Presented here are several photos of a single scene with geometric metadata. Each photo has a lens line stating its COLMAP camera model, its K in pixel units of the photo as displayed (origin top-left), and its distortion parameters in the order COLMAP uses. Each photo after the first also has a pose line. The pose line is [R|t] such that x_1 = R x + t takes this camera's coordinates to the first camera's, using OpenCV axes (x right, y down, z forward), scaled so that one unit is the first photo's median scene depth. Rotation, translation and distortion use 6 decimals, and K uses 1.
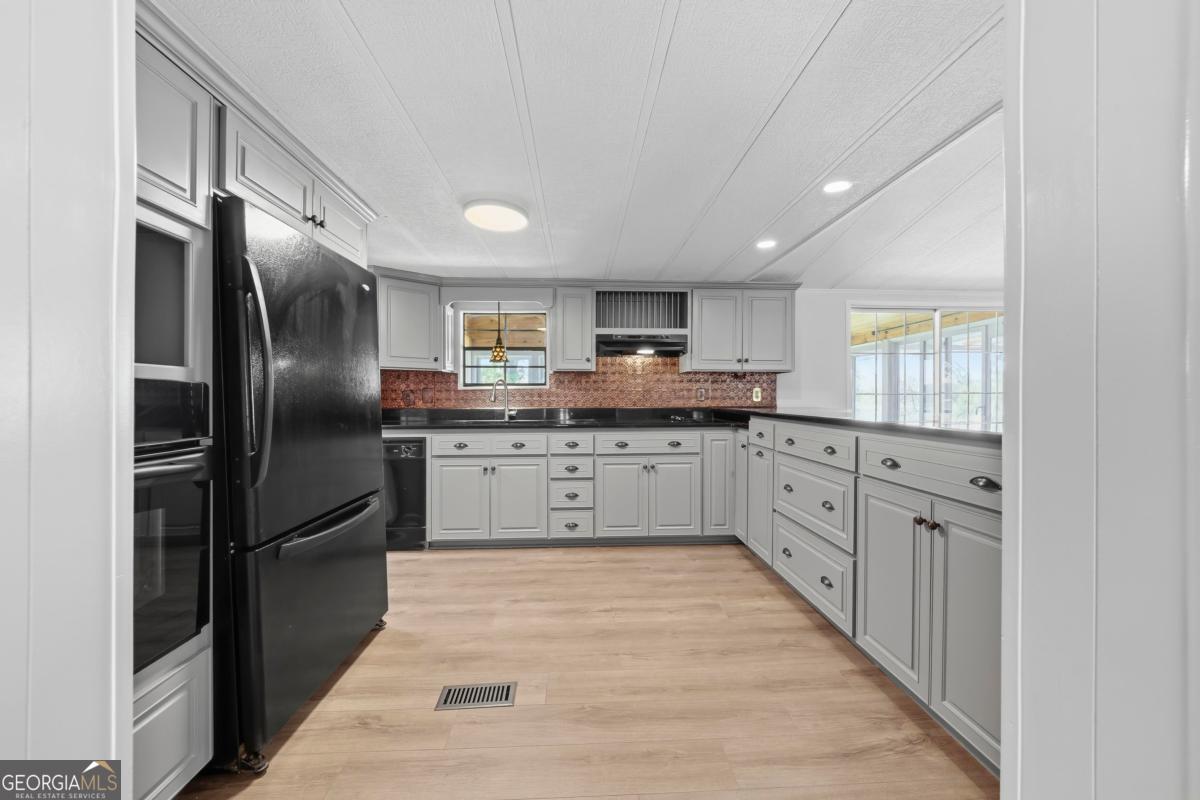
lens RADIAL K [[451.0, 0, 601.1], [0, 451.0, 399.0], [0, 0, 1]] dist [-0.001769, -0.000024]
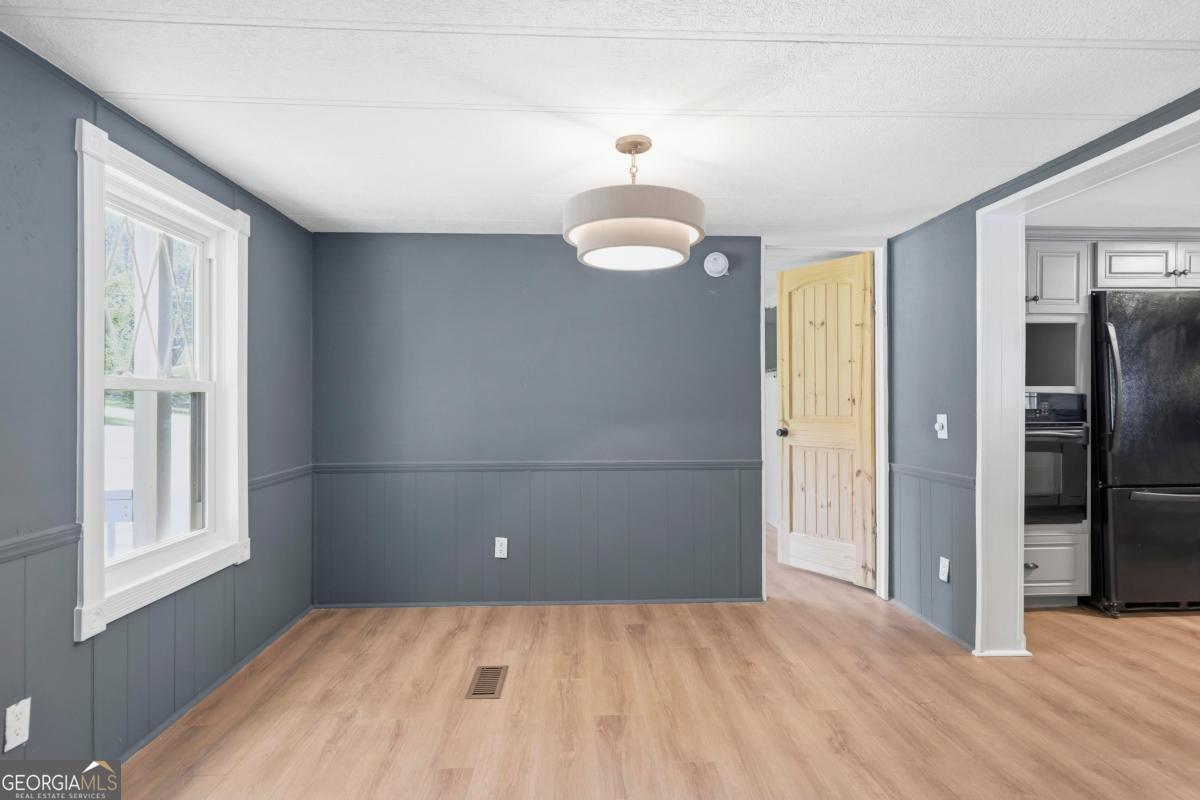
lens RADIAL K [[606.3, 0, 599.4], [0, 606.3, 398.5], [0, 0, 1]] dist [-0.002895, -0.000197]
pose [[-0.011425, -0.002214, -0.999932, 1.662470], [-0.001674, 0.999996, -0.002195, -0.005954], [0.999933, 0.001649, -0.011428, -1.003510]]
